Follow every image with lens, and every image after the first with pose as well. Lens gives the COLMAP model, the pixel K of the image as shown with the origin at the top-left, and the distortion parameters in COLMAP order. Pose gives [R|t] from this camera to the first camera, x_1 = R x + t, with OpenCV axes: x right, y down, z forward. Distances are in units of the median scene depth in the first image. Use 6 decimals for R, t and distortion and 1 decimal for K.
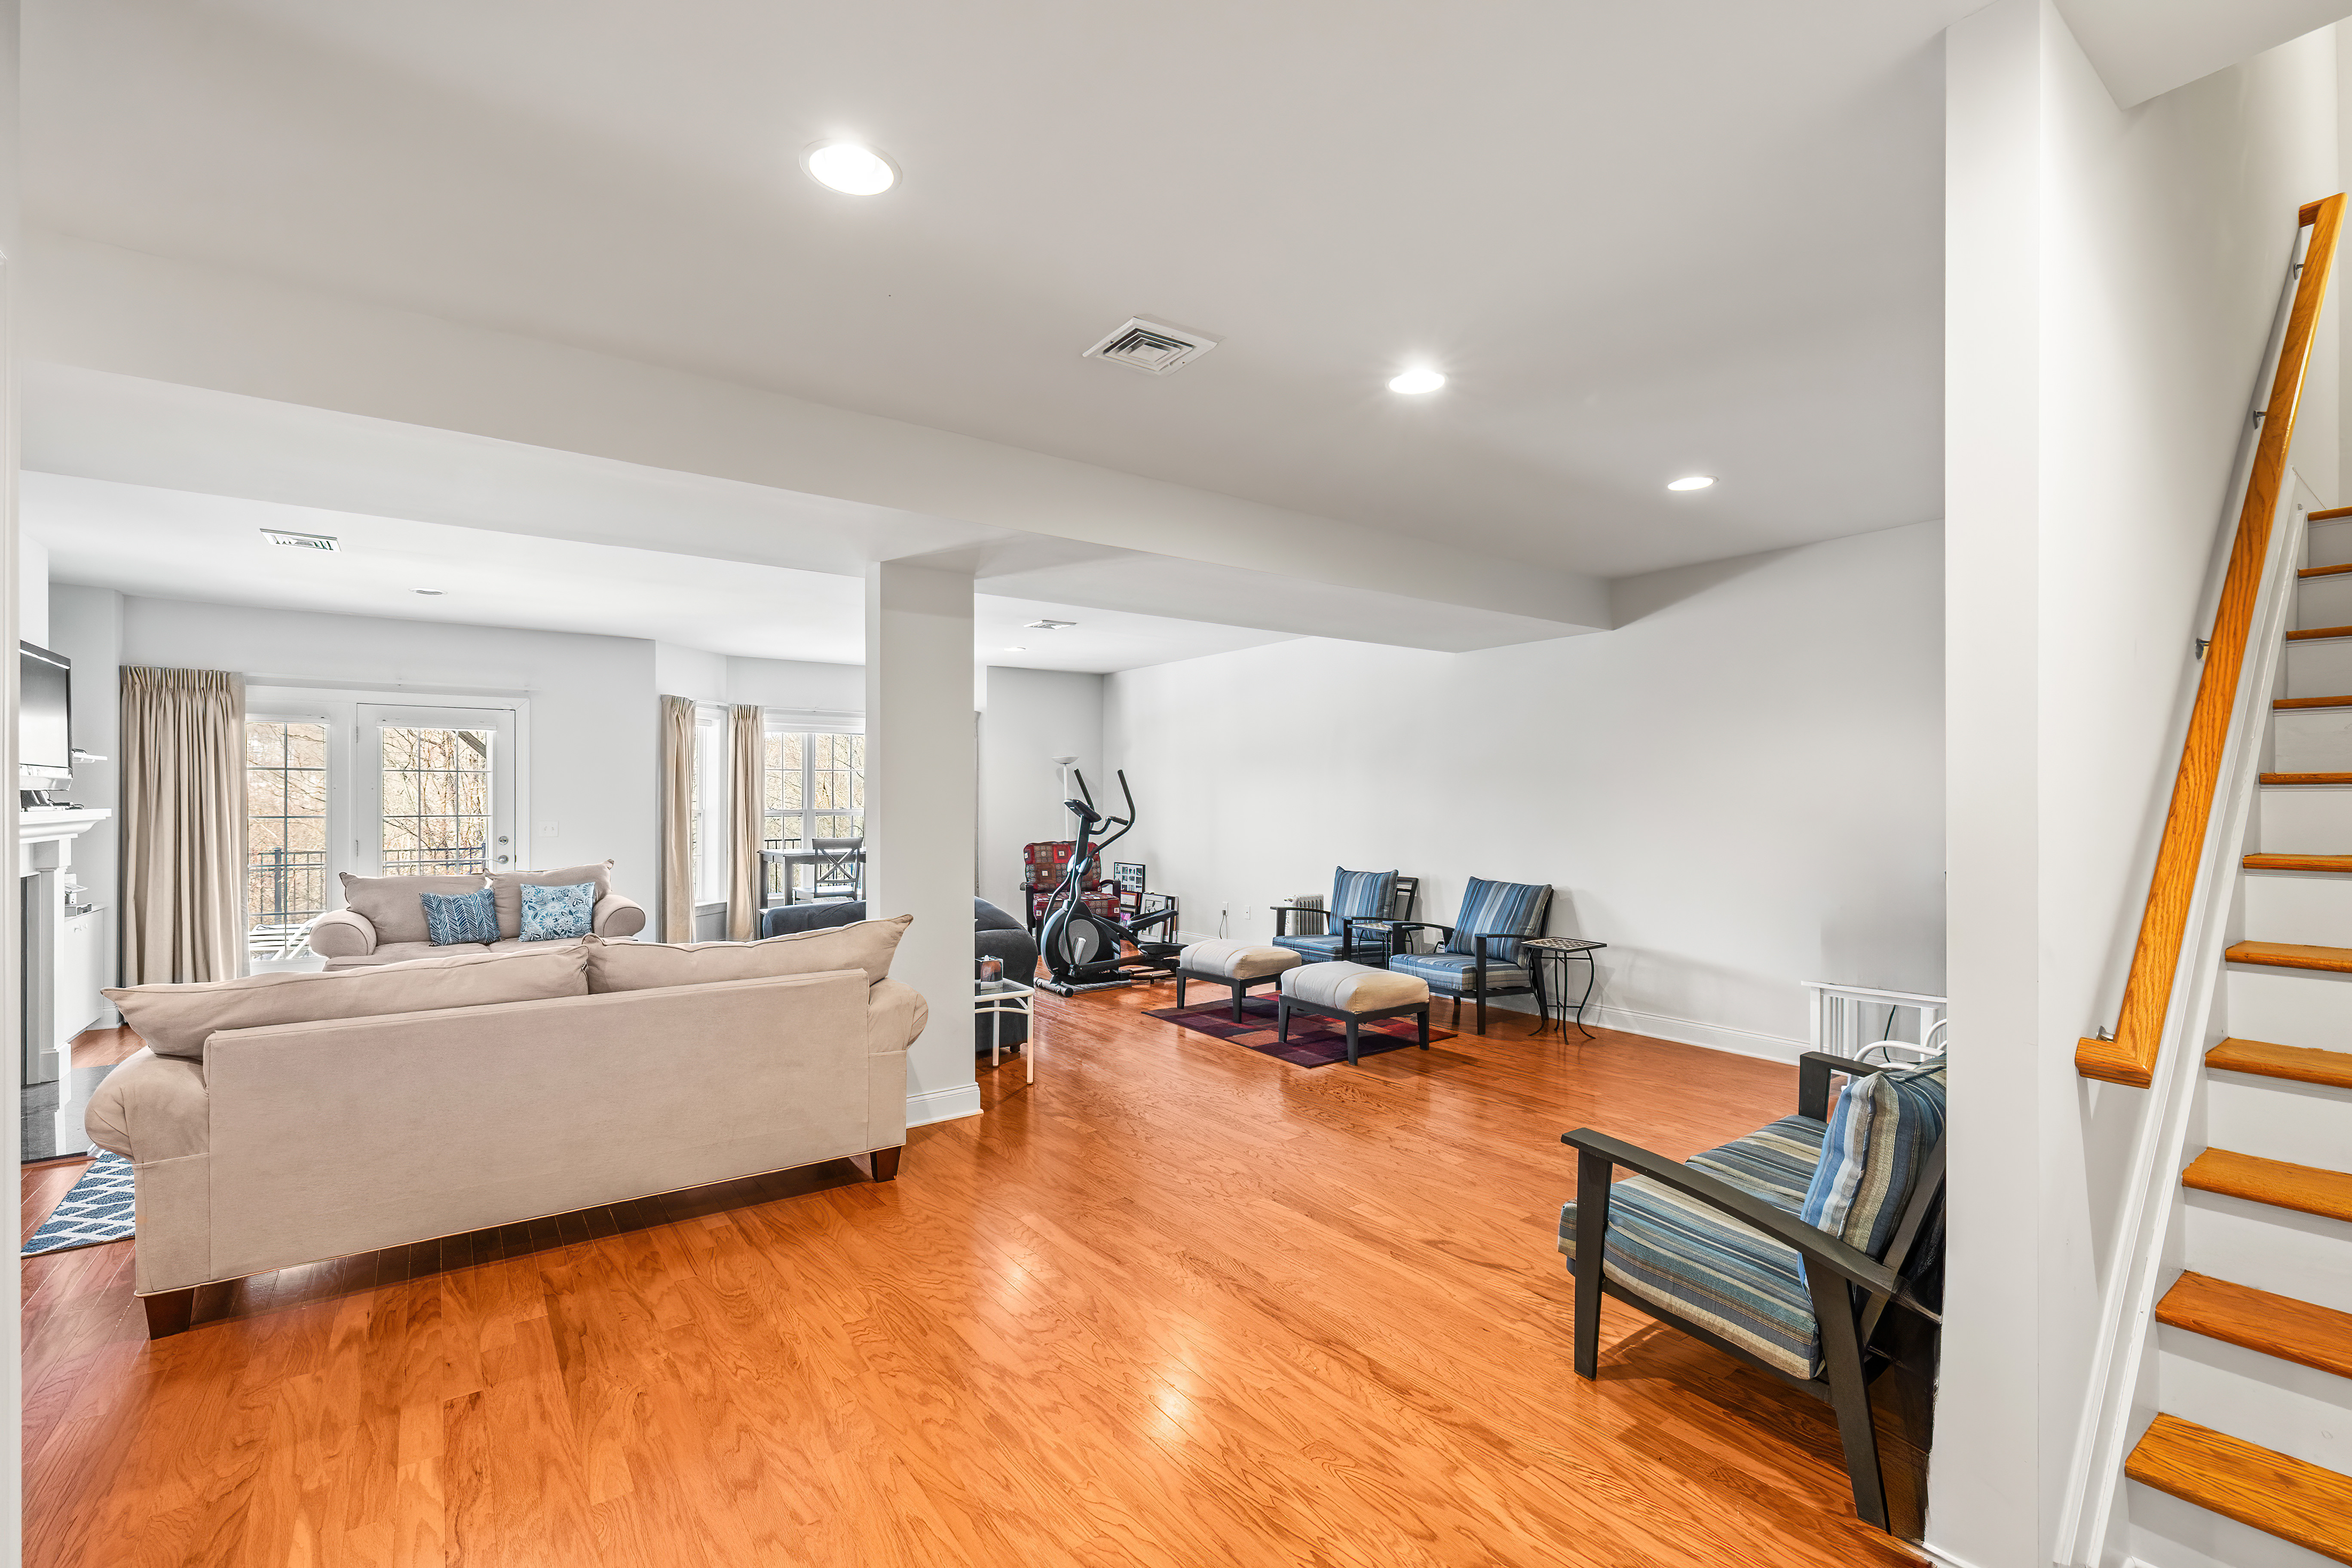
lens RADIAL K [[1022.0, 0, 1192.8], [0, 1022.0, 778.6], [0, 0, 1]] dist [0.001093, 0.000025]
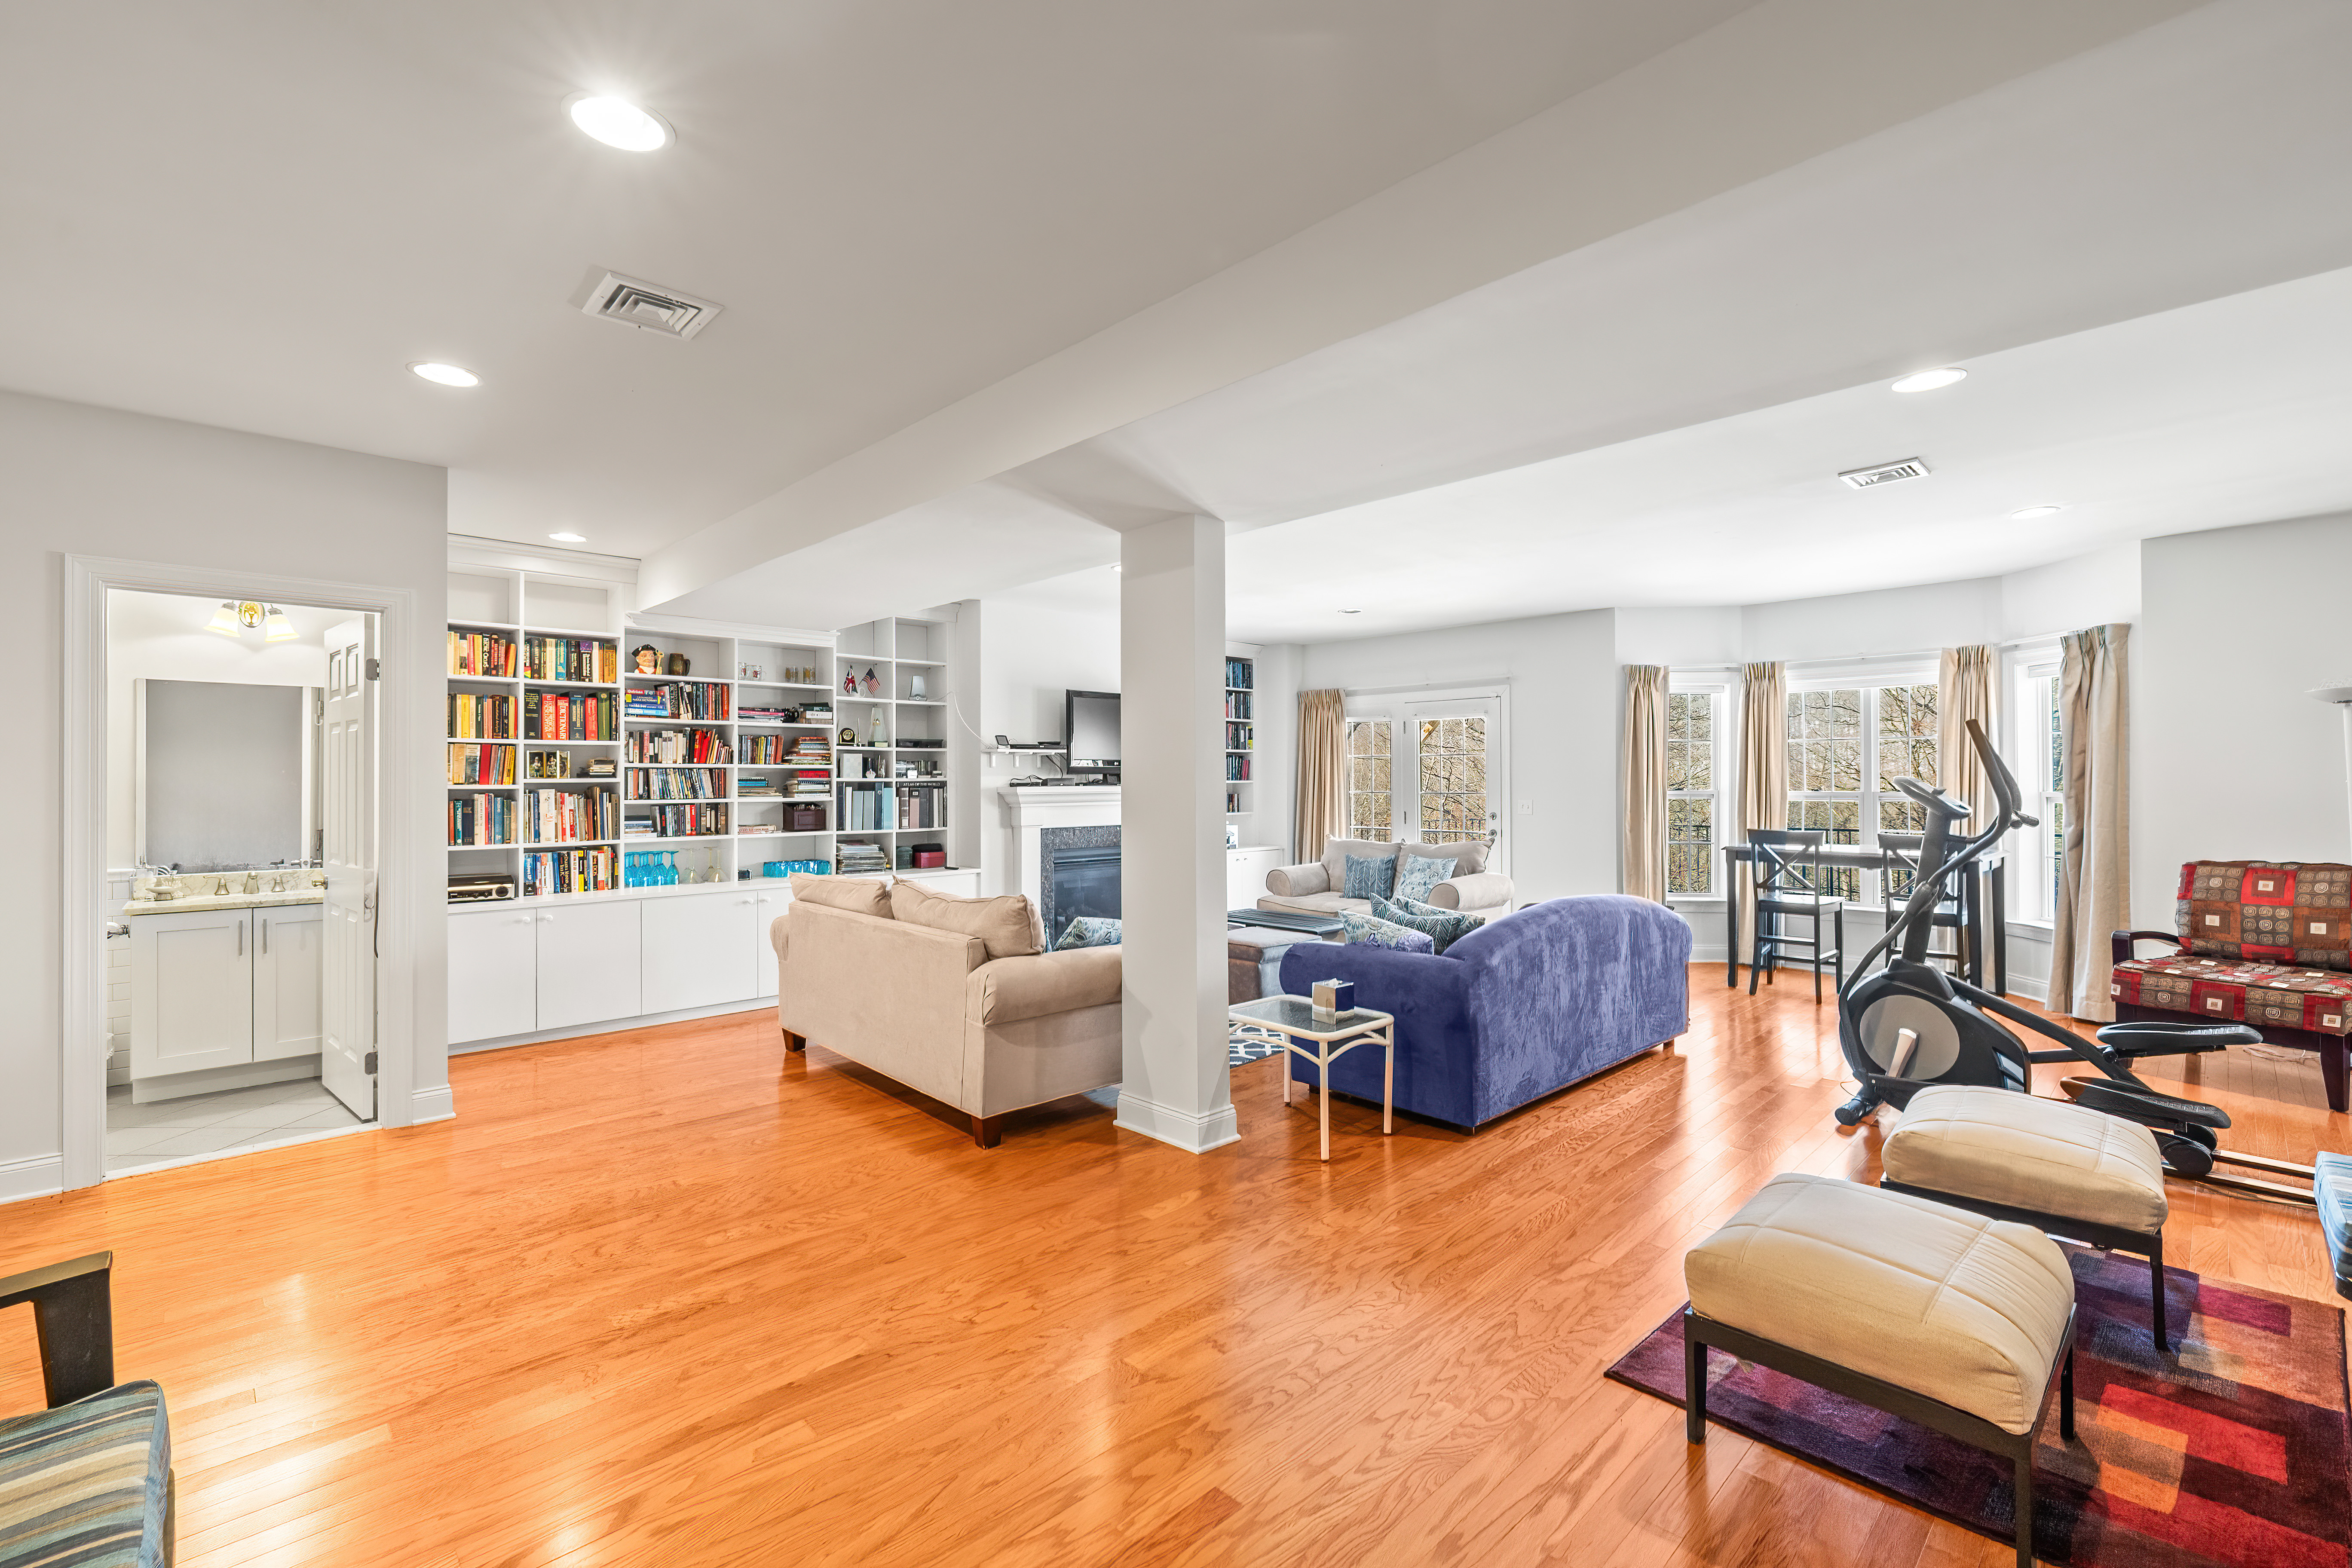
lens RADIAL K [[1022.0, 0, 1192.8], [0, 1022.0, 778.6], [0, 0, 1]] dist [0.001093, 0.000025]
pose [[0.130968, -0.002043, -0.991384, 0.579562], [0.022831, 0.999739, 0.000956, 0.017978], [0.991124, -0.022760, 0.130981, 0.829319]]
